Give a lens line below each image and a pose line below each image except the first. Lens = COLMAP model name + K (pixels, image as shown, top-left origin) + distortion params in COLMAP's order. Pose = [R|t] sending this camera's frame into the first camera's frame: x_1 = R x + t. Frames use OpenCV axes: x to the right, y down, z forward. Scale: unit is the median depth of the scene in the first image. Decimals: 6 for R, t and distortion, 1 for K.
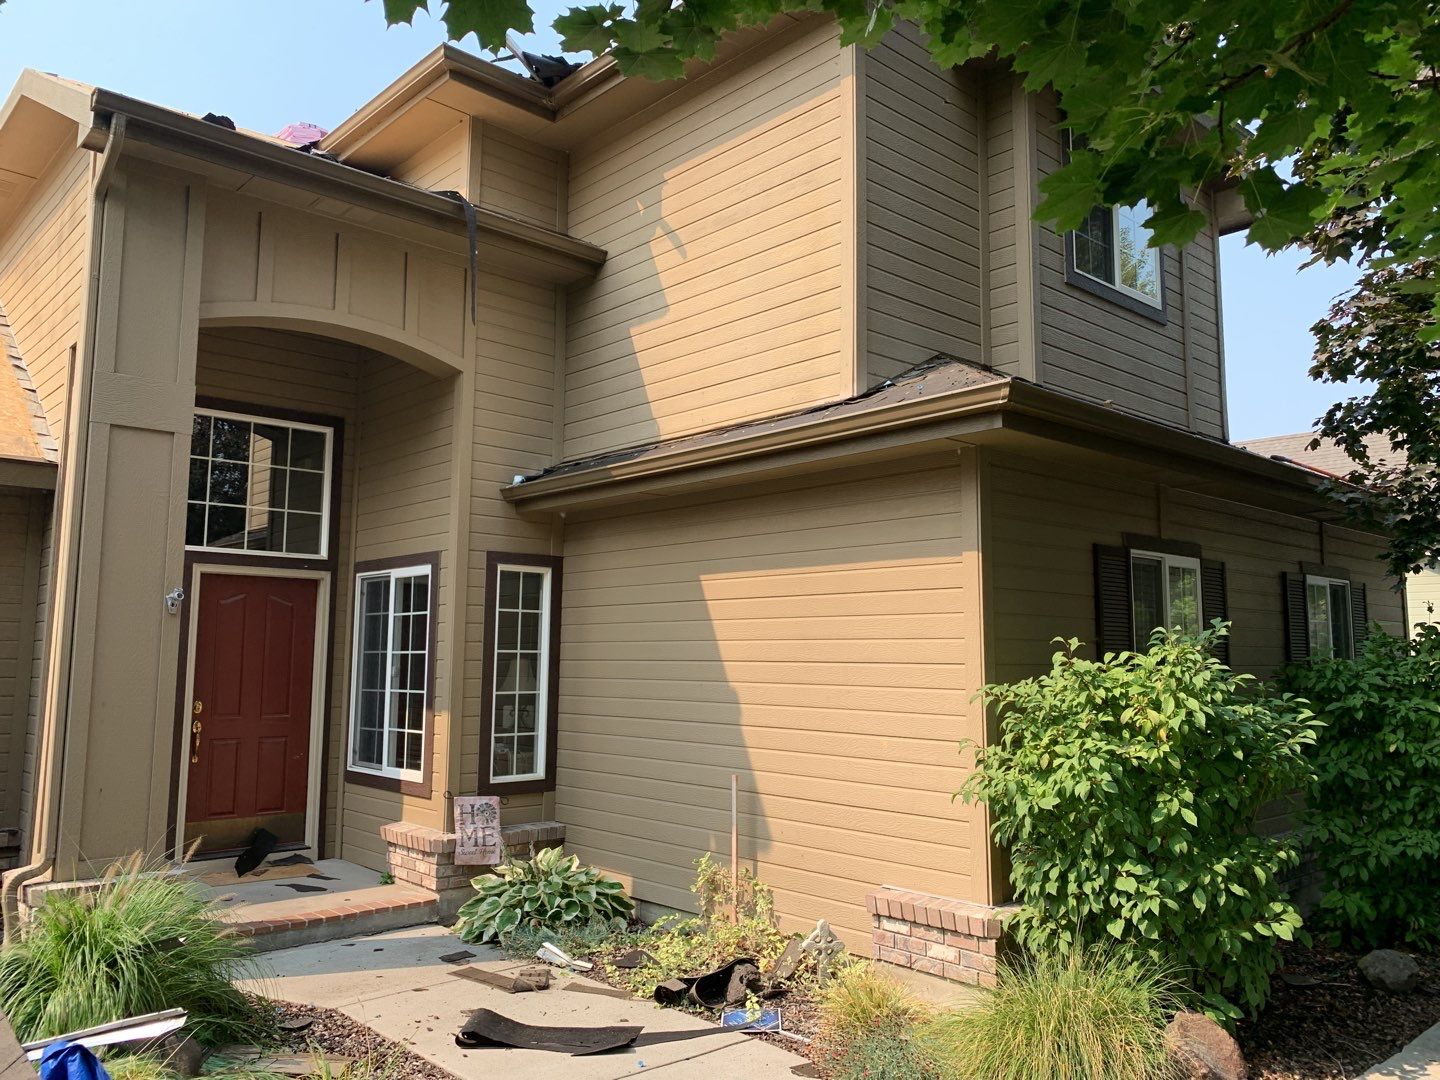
lens RADIAL K [[1113.5, 0, 733.4], [0, 1113.5, 536.2], [0, 0, 1]] dist [0.053164, -0.070187]
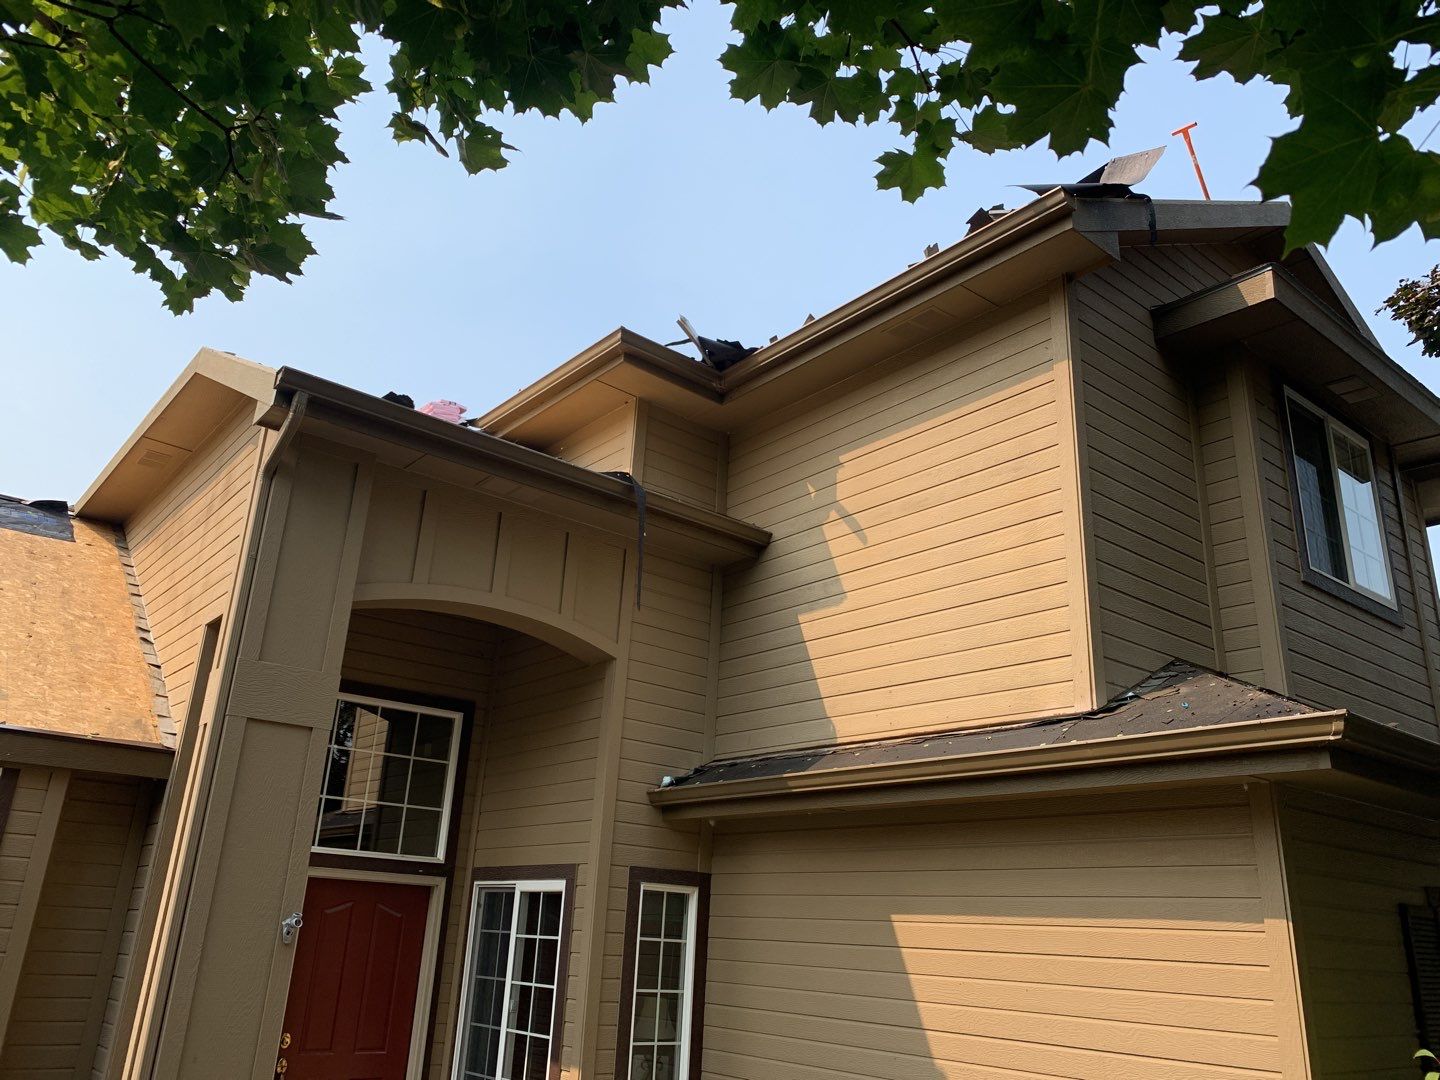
lens RADIAL K [[1113.5, 0, 718.0], [0, 1113.5, 527.4], [0, 0, 1]] dist [0.053164, -0.070187]
pose [[0.997199, 0.019429, -0.072222, -0.097702], [-0.036145, 0.970600, -0.237967, -0.038828], [0.065475, 0.239911, 0.968584, 0.099213]]
